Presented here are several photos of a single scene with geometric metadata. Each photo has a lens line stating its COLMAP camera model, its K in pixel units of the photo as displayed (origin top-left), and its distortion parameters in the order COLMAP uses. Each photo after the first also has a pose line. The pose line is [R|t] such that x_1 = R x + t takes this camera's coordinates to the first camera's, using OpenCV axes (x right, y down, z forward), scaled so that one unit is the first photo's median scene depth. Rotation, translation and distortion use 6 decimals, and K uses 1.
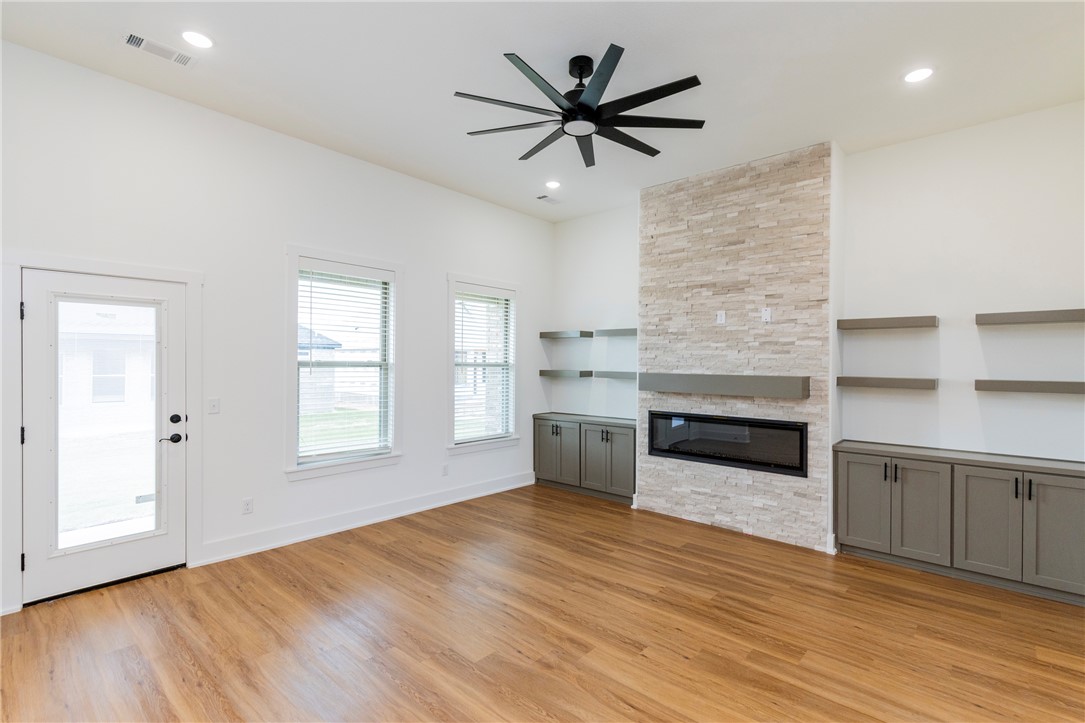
lens RADIAL K [[506.9, 0, 550.9], [0, 506.9, 361.0], [0, 0, 1]] dist [0.003589, -0.000705]
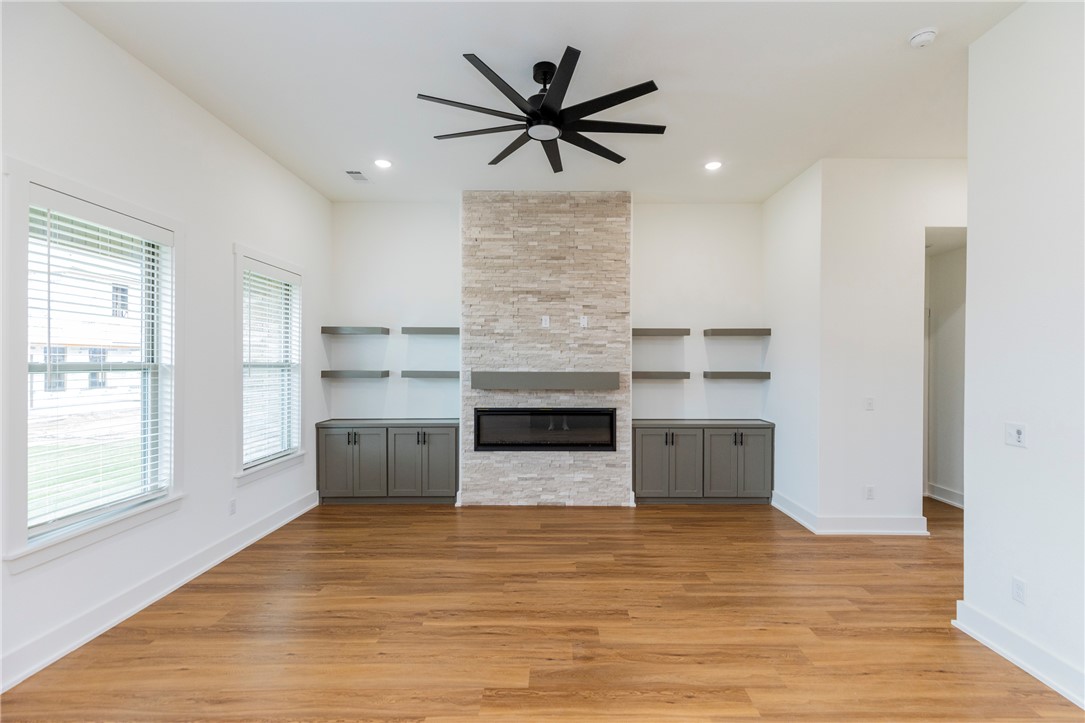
lens RADIAL K [[490.0, 0, 554.8], [0, 490.0, 361.3], [0, 0, 1]] dist [0.008798, -0.000322]
pose [[0.746478, -0.005360, 0.665388, -0.401290], [0.002227, 0.999982, 0.005558, -0.002873], [-0.665406, -0.002667, 0.746477, 0.170930]]
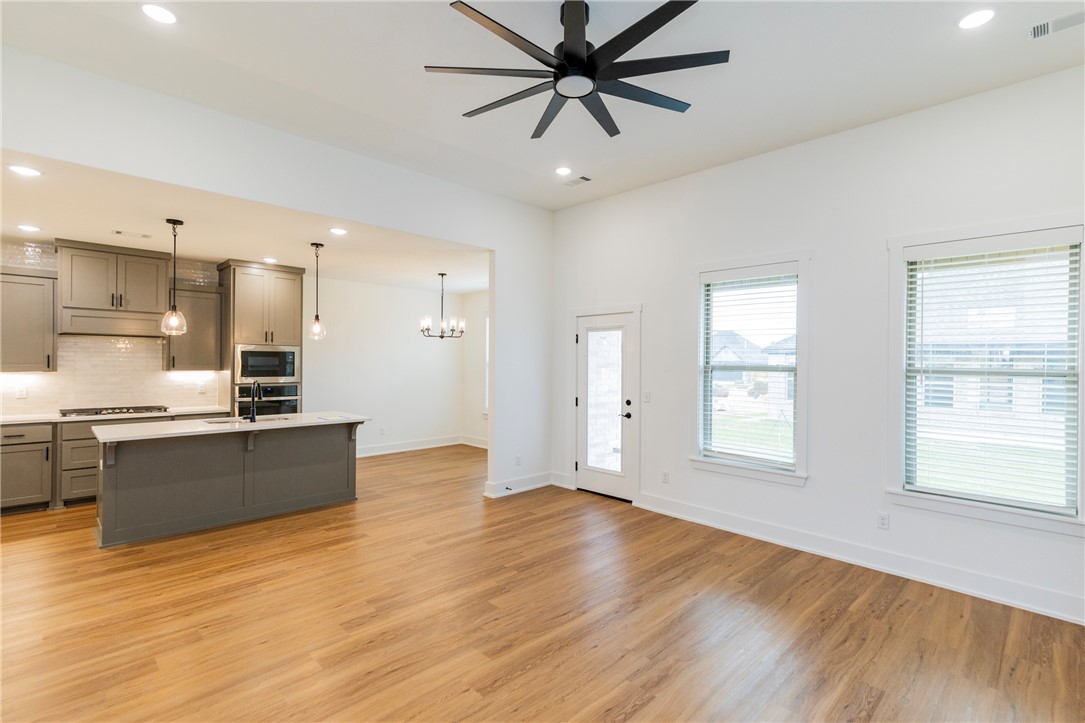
lens RADIAL K [[498.6, 0, 550.1], [0, 498.6, 364.2], [0, 0, 1]] dist [0.002152, -0.000267]
pose [[-0.066056, -0.005041, -0.997803, 0.611143], [-0.010811, 0.999932, -0.004336, 0.007069], [0.997757, 0.010501, -0.066106, 0.699287]]
